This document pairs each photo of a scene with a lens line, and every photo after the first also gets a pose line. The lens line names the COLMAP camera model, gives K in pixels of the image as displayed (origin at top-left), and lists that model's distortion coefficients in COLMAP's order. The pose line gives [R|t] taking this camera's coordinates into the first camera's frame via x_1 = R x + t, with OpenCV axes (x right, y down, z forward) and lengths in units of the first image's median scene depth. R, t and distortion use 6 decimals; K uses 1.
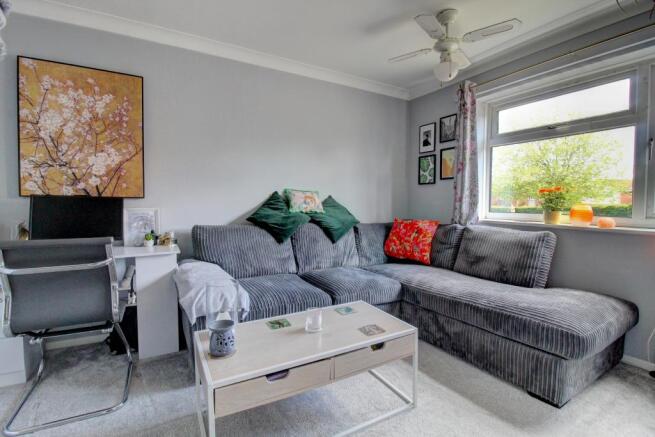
lens RADIAL K [[300.7, 0, 331.7], [0, 300.7, 217.8], [0, 0, 1]] dist [-0.012996, -0.004198]
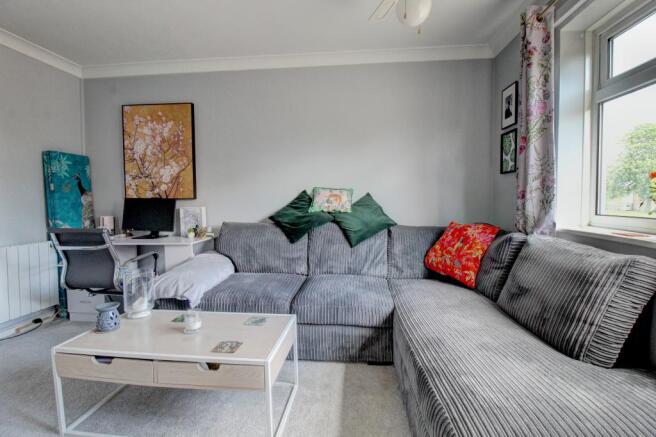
lens RADIAL K [[301.1, 0, 325.4], [0, 301.1, 218.2], [0, 0, 1]] dist [-0.012996, -0.004198]
pose [[0.816631, 0.024153, -0.576654, 0.476553], [-0.019321, 0.999708, 0.014510, -0.012294], [0.576836, -0.000707, 0.816860, 0.245577]]
